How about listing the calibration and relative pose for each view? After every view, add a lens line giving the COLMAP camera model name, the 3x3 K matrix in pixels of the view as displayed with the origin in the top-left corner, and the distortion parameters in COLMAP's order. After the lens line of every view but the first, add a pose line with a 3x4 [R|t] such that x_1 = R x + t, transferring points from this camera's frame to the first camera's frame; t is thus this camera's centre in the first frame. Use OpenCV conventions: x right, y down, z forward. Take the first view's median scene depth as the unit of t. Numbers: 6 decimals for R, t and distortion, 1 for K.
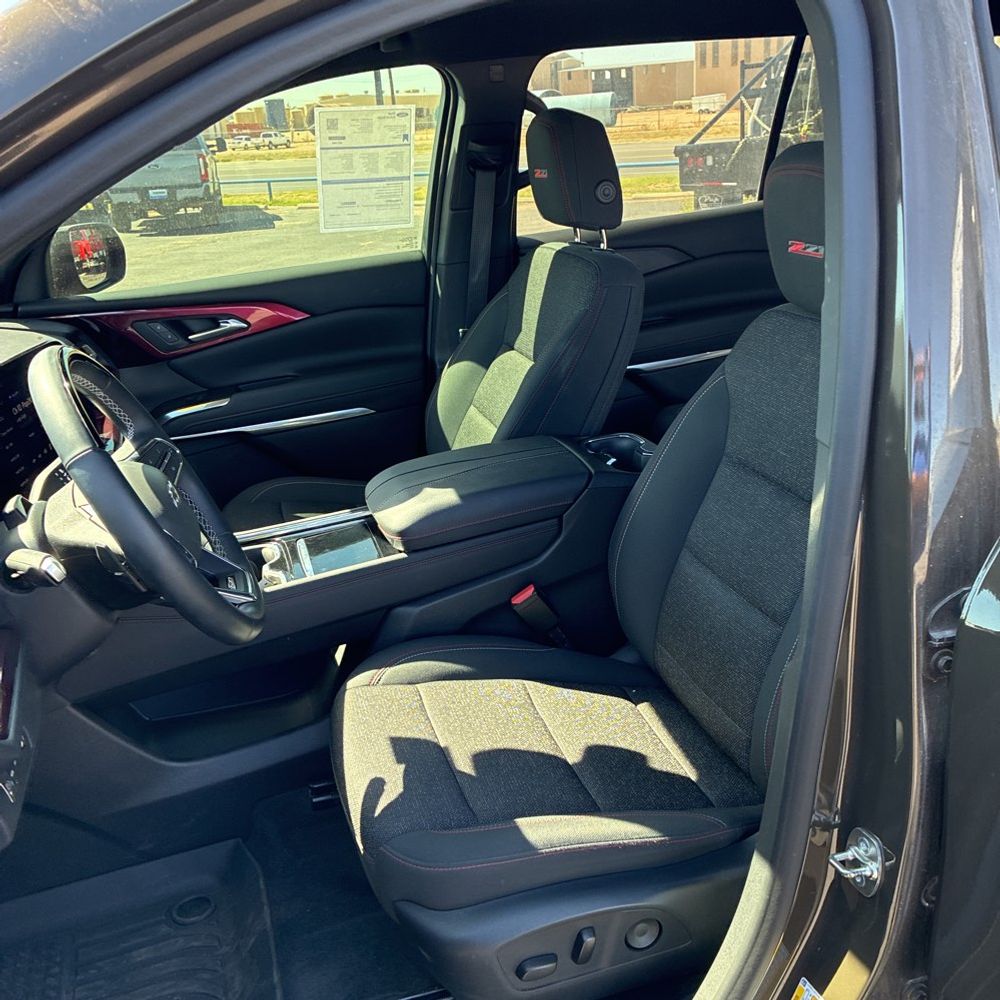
lens RADIAL K [[1014.8, 0, 498.6], [0, 1014.8, 496.0], [0, 0, 1]] dist [0.020706, 0.009577]
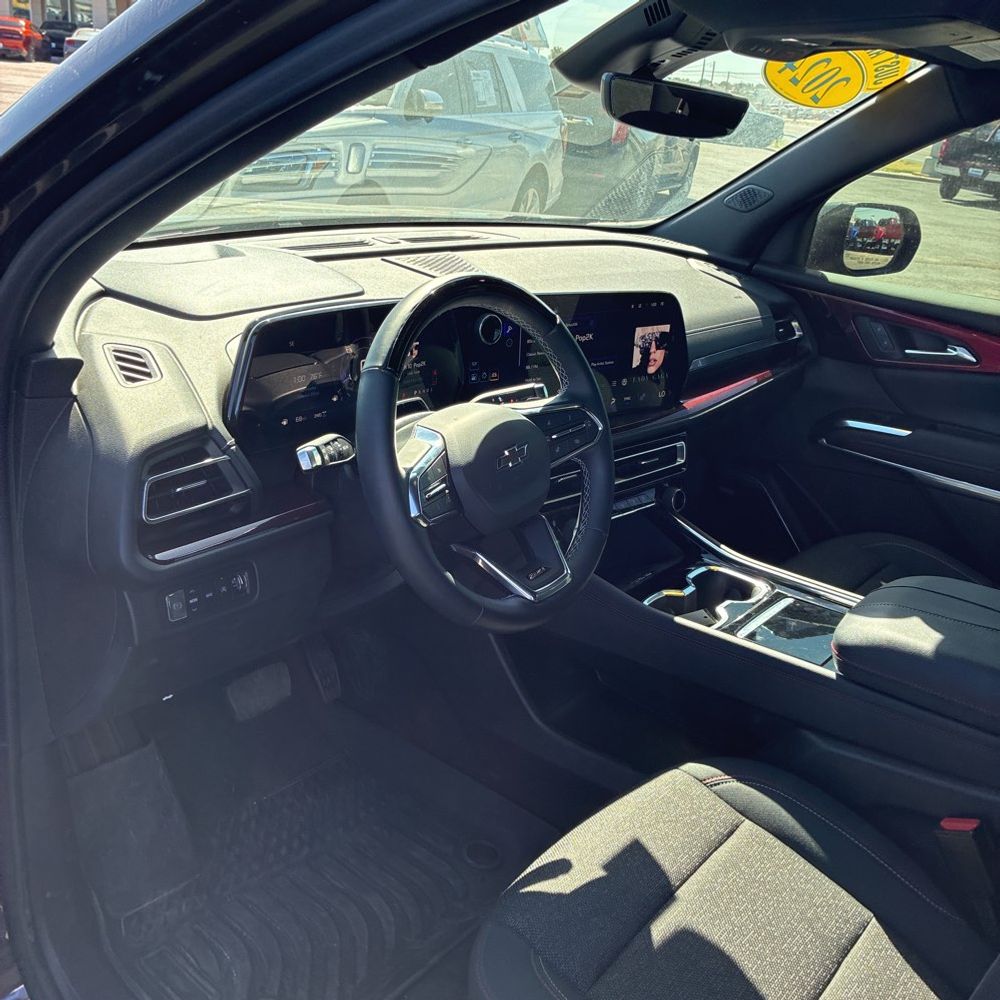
lens RADIAL K [[1014.8, 0, 498.6], [0, 1014.8, 496.0], [0, 0, 1]] dist [0.020706, 0.009577]
pose [[0.547263, 0.430208, -0.717931, 0.271802], [-0.418746, 0.883444, 0.210188, -0.122092], [0.724676, 0.185603, 0.663624, 0.279018]]
